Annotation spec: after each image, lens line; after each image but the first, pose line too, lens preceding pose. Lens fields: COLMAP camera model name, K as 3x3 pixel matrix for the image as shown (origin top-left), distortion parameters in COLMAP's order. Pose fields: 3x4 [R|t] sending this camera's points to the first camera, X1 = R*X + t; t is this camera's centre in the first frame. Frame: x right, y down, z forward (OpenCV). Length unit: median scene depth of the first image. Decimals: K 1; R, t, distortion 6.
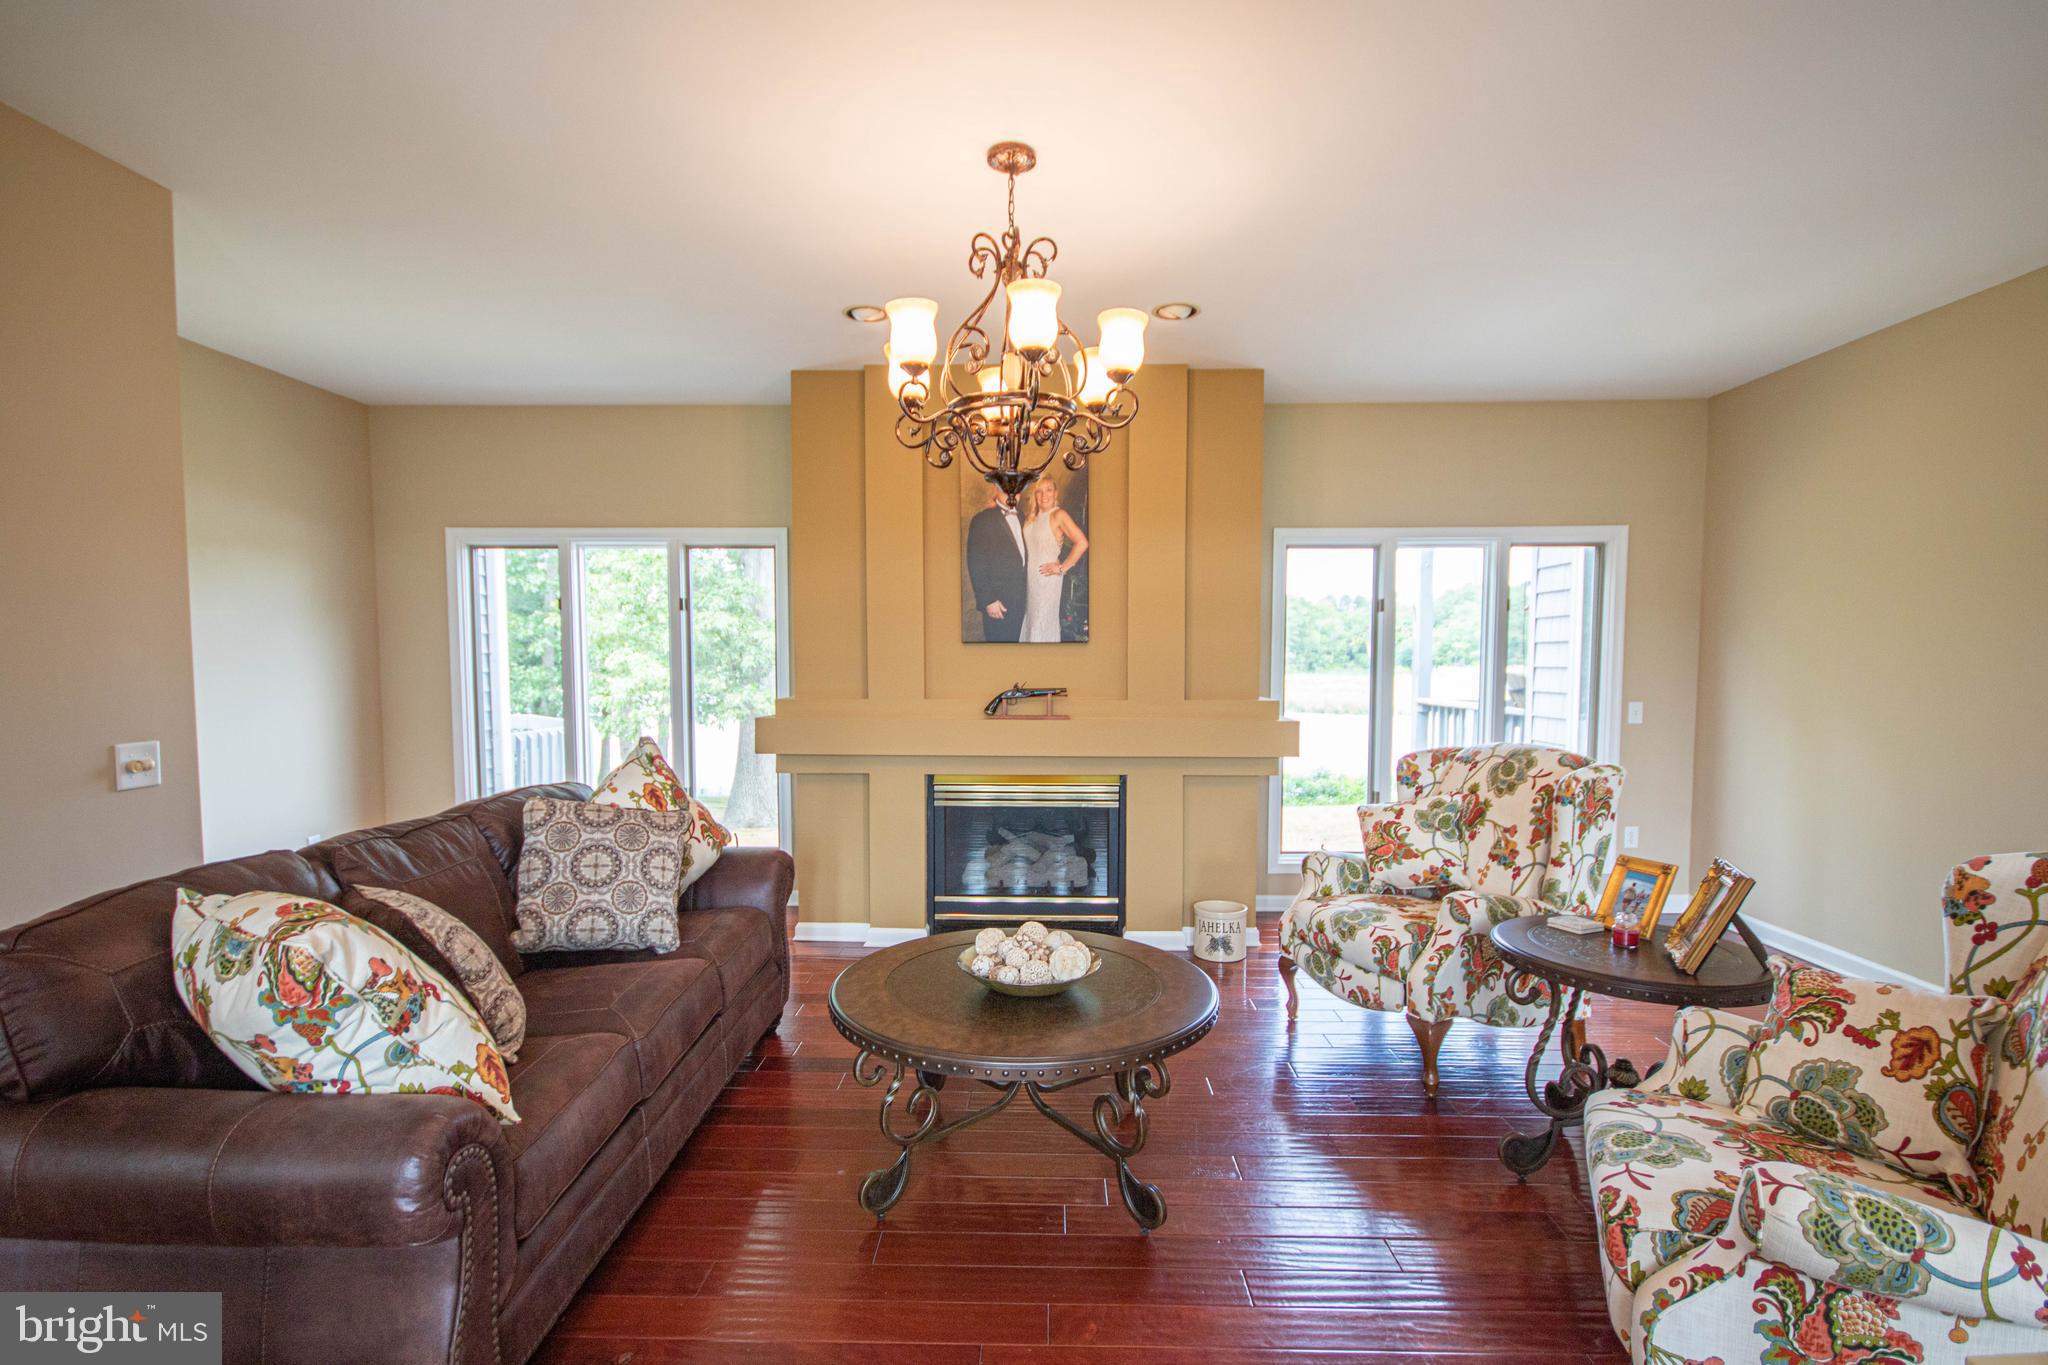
lens RADIAL K [[950.8, 0, 1026.3], [0, 950.8, 707.3], [0, 0, 1]] dist [-0.001622, -0.000809]
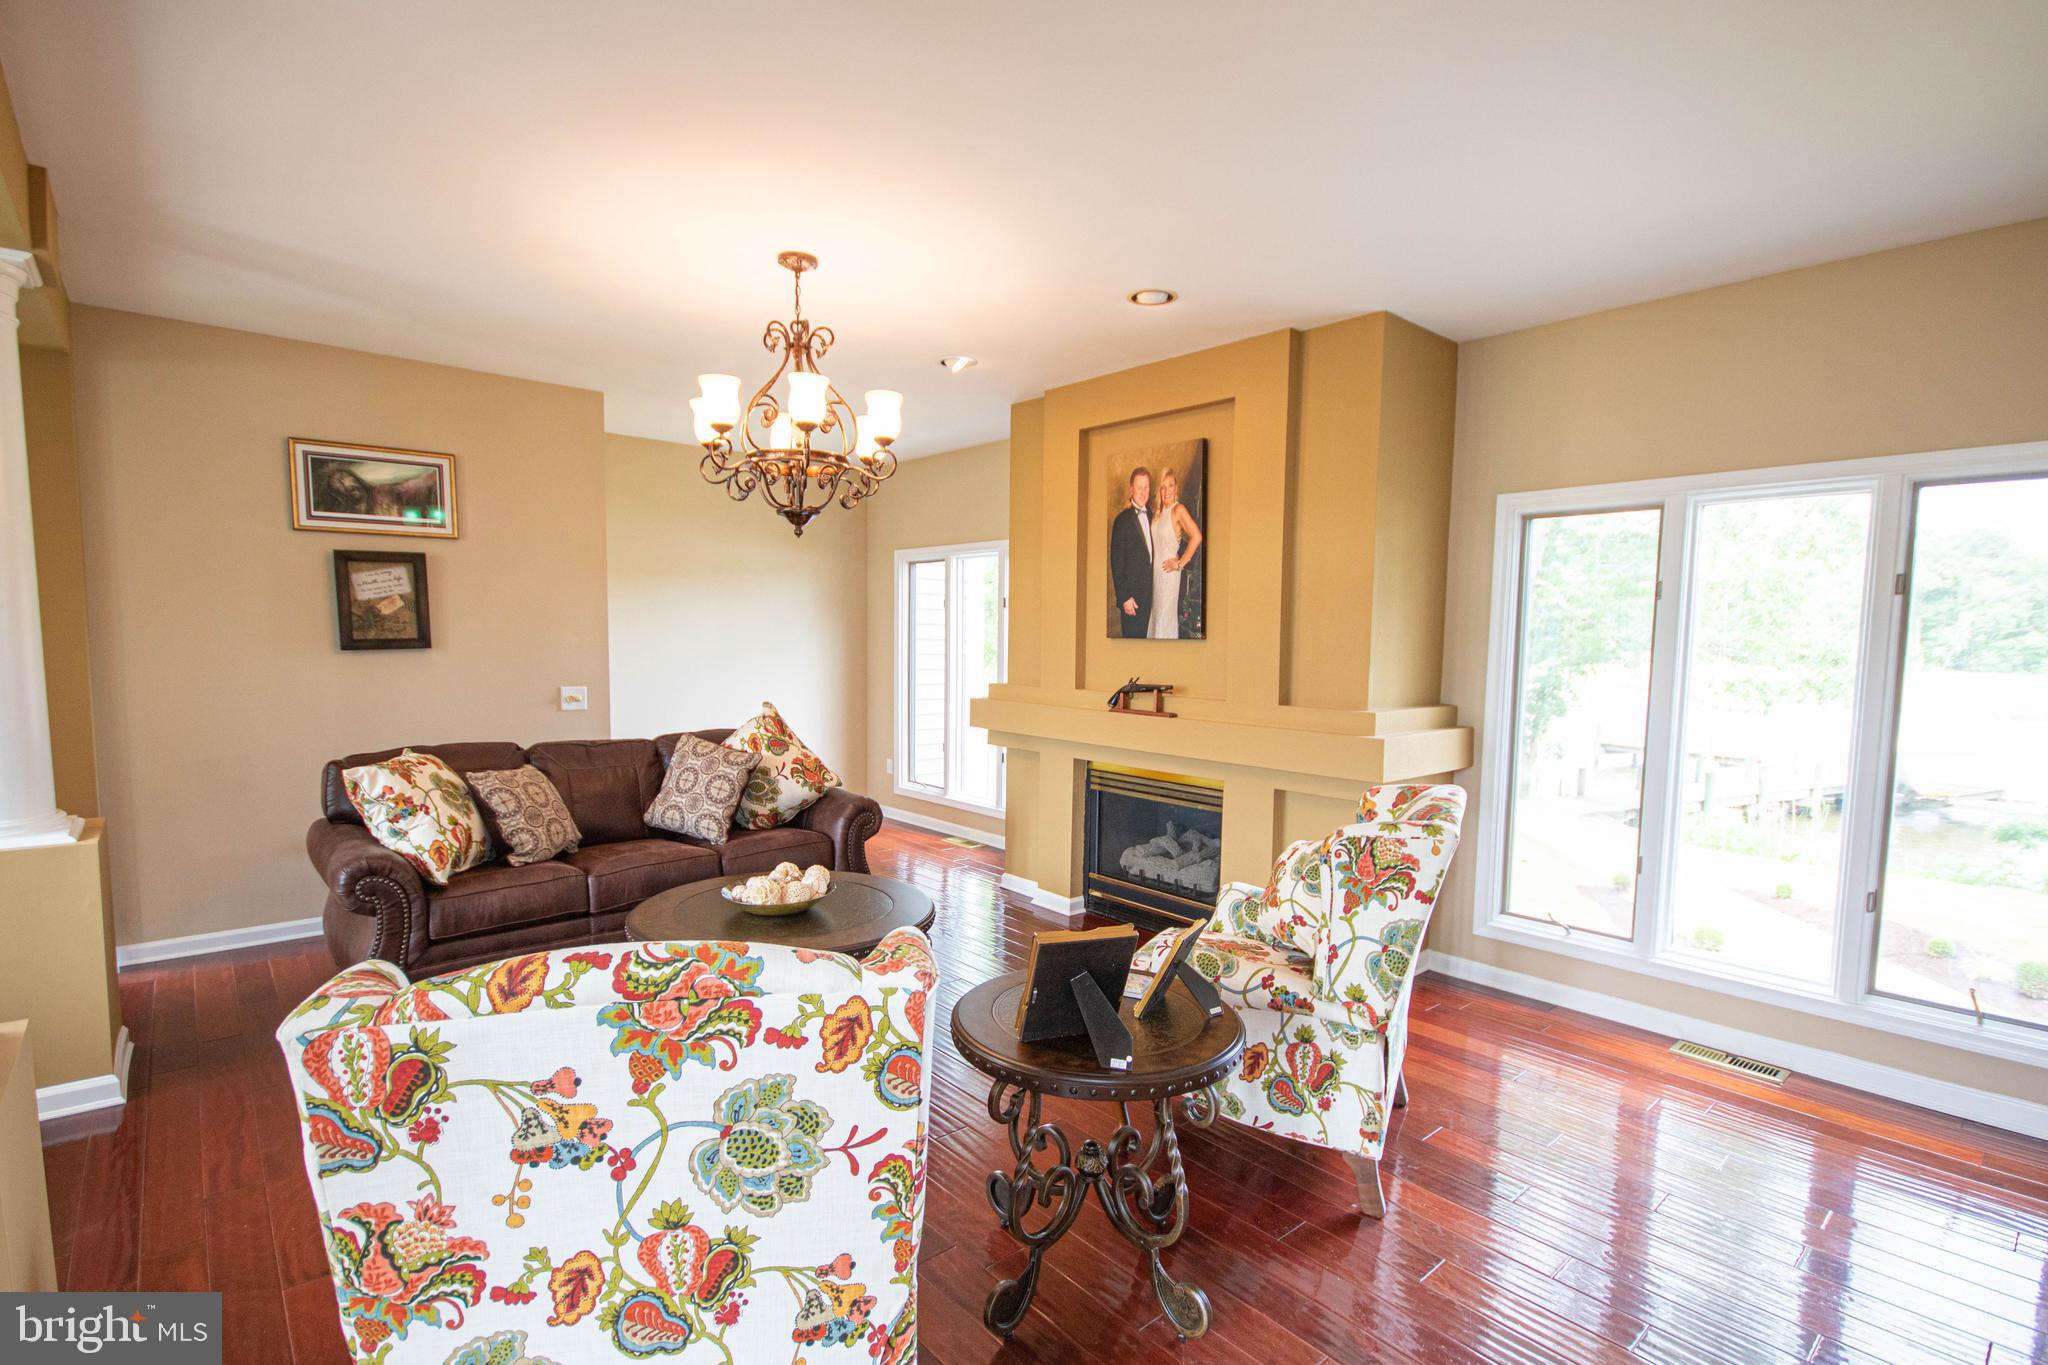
lens RADIAL K [[977.1, 0, 1026.5], [0, 977.1, 717.6], [0, 0, 1]] dist [-0.000944, 0.000340]
pose [[0.672697, 0.072845, -0.736324, 0.889388], [-0.054891, 0.997313, 0.048518, -0.036438], [0.737879, 0.007780, 0.674888, 0.264493]]
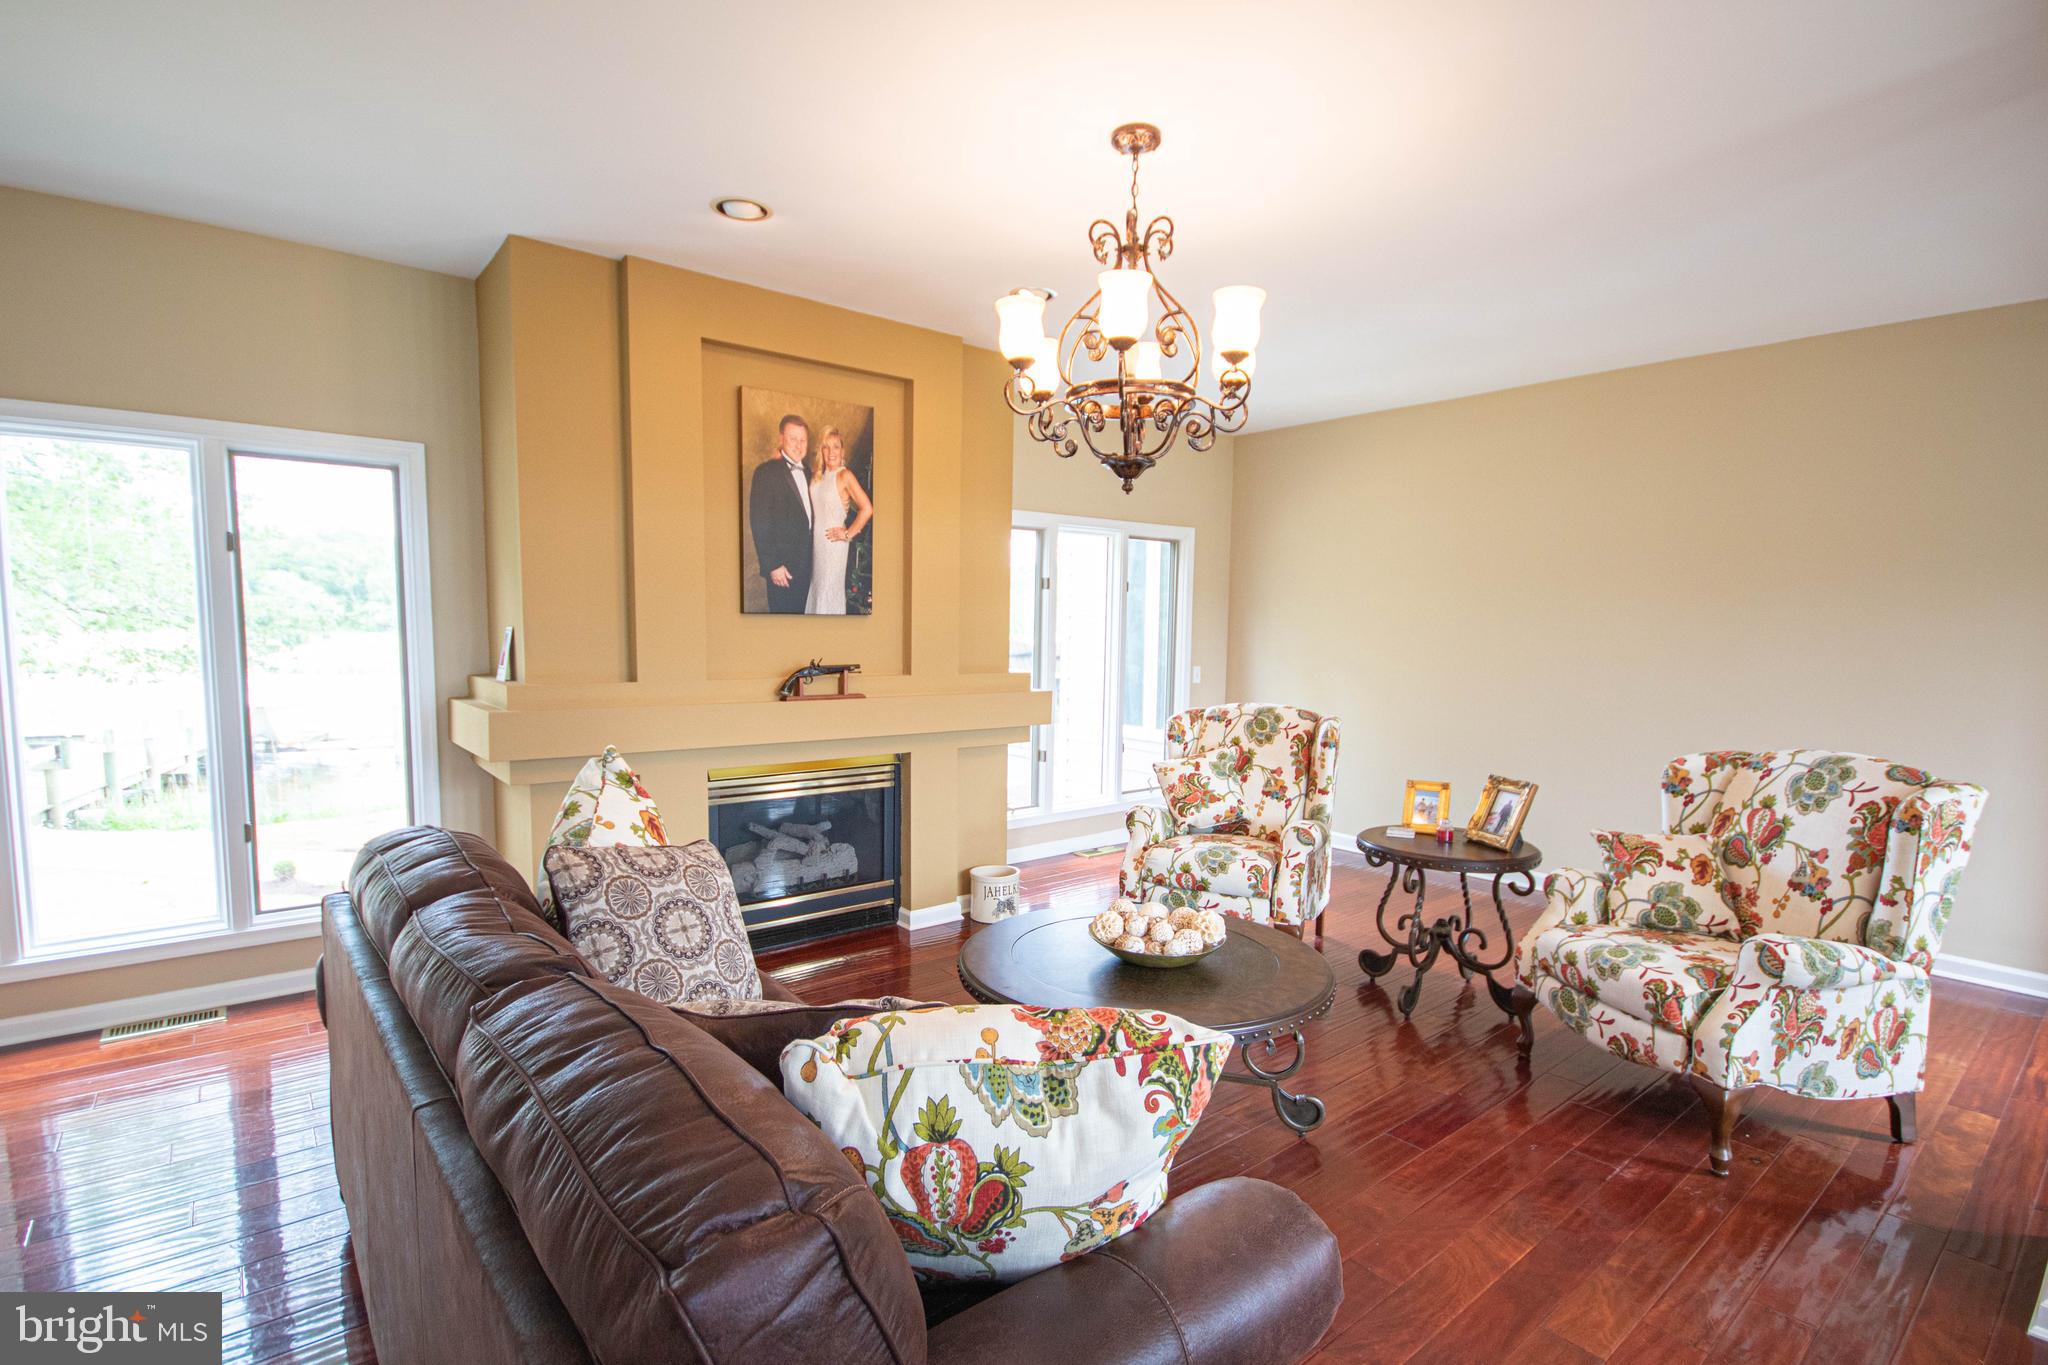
lens RADIAL K [[977.1, 0, 1026.5], [0, 977.1, 717.6], [0, 0, 1]] dist [-0.000944, 0.000340]
pose [[0.757641, -0.053023, 0.650514, -0.592174], [0.020284, 0.998126, 0.057732, -0.026293], [-0.652356, -0.030545, 0.757297, 0.215613]]
